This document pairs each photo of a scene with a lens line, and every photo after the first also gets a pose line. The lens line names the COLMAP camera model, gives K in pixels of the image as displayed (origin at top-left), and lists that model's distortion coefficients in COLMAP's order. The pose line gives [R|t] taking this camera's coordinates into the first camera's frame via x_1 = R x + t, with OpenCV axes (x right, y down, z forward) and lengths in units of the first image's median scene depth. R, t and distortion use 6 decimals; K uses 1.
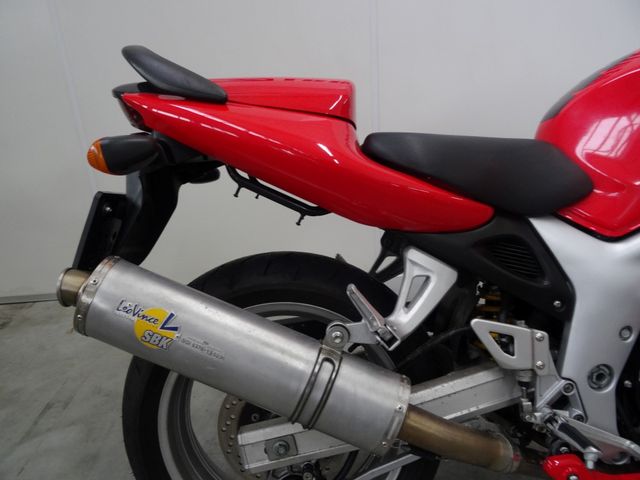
lens RADIAL K [[463.7, 0, 320.8], [0, 463.7, 235.6], [0, 0, 1]] dist [0.000624, -0.000608]
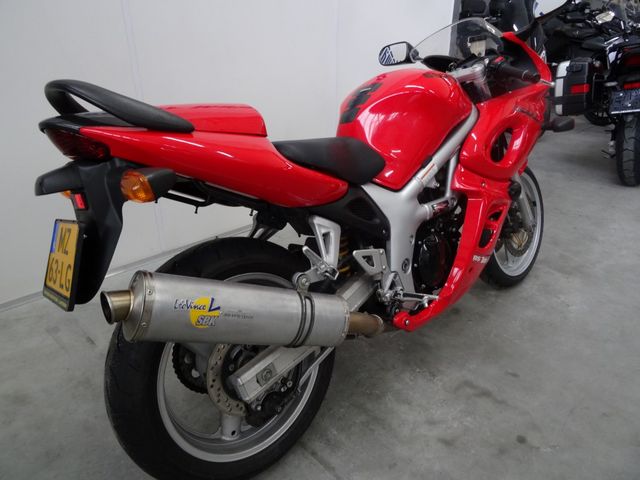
lens RADIAL K [[448.9, 0, 320.0], [0, 448.9, 240.0], [0, 0, 1]] dist [0.002555, 0.001306]
pose [[0.753884, -0.226339, 0.616790, -0.718727], [0.179680, 0.974024, 0.137814, -0.097960], [-0.631961, 0.006929, 0.774969, -0.157689]]
